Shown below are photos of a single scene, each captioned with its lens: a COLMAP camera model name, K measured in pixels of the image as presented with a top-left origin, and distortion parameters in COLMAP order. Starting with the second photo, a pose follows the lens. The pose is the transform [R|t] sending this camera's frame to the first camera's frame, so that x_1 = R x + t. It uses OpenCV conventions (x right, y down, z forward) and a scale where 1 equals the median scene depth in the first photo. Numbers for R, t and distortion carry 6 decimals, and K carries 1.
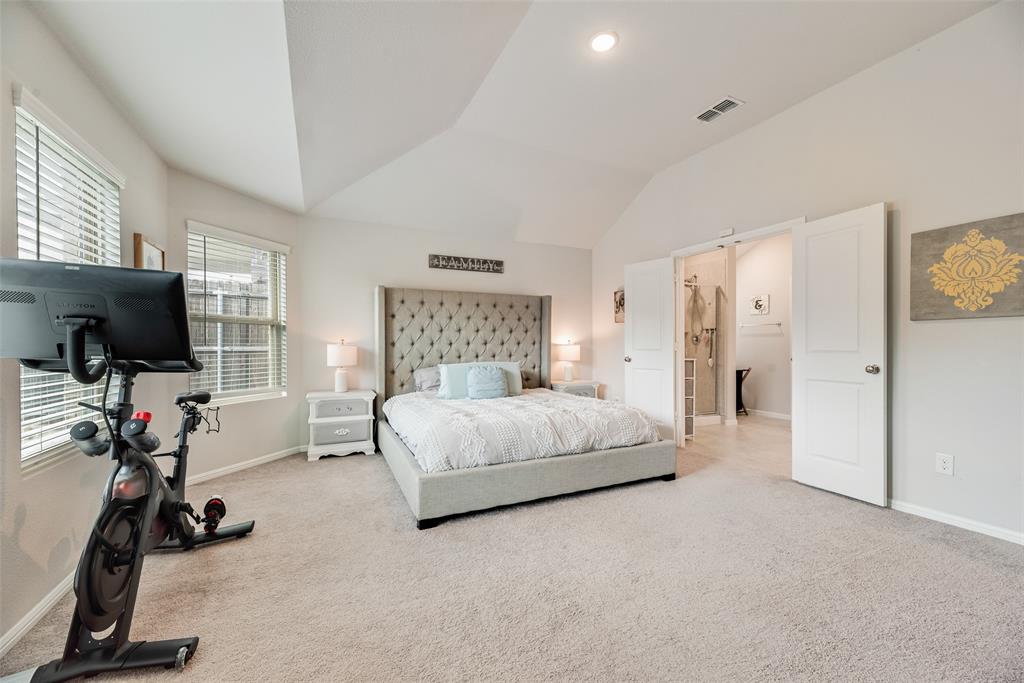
lens RADIAL K [[410.2, 0, 513.1], [0, 410.2, 346.0], [0, 0, 1]] dist [0.001654, 0.000041]
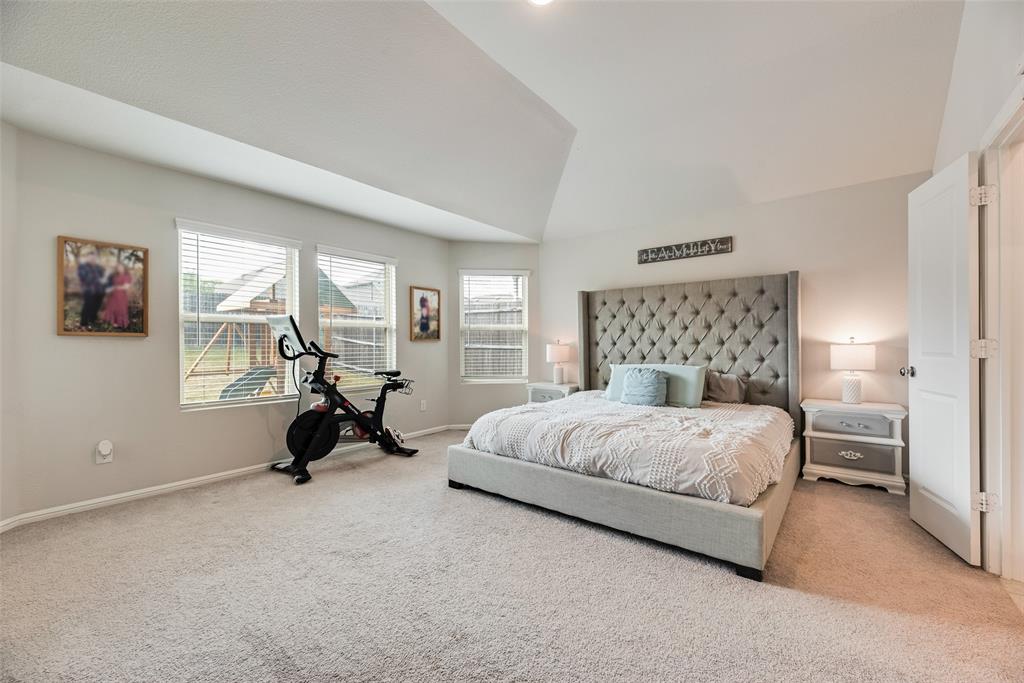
lens RADIAL K [[410.2, 0, 513.1], [0, 410.2, 346.0], [0, 0, 1]] dist [0.001654, 0.000041]
pose [[0.441713, 0.002088, -0.897154, 0.515501], [-0.002056, 0.999997, 0.001315, -0.000101], [0.897154, 0.001264, 0.441716, 0.304347]]
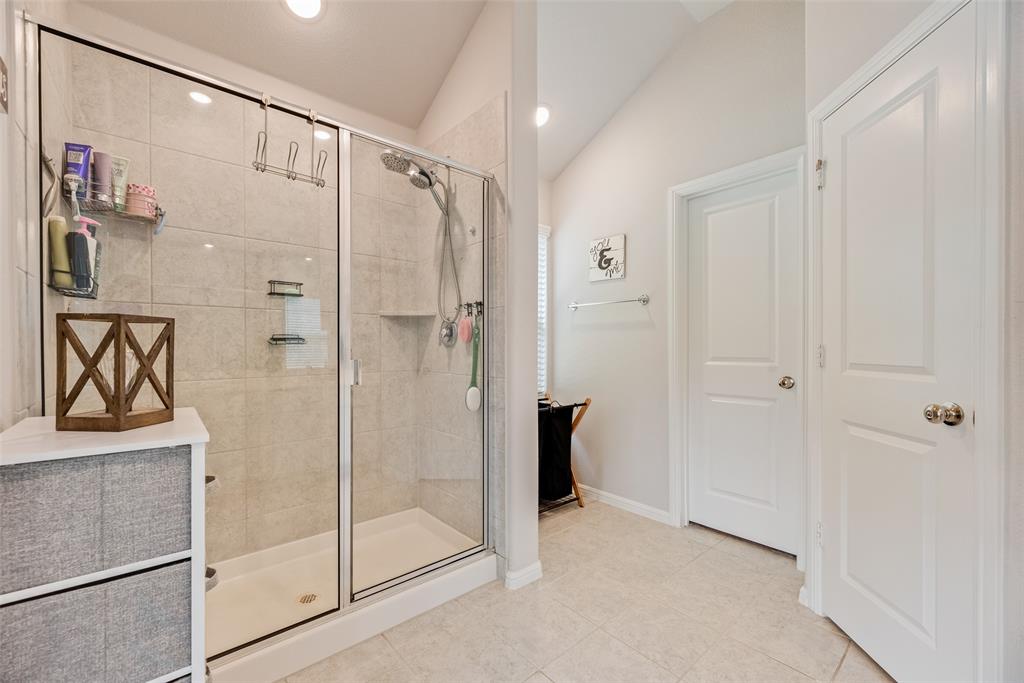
lens RADIAL K [[410.2, 0, 513.1], [0, 410.2, 346.0], [0, 0, 1]] dist [0.001654, 0.000041]
pose [[0.963608, -0.000423, 0.267320, 0.502508], [0.001976, 0.999983, -0.005540, -0.002627], [-0.267313, 0.005866, 0.963592, 0.783379]]
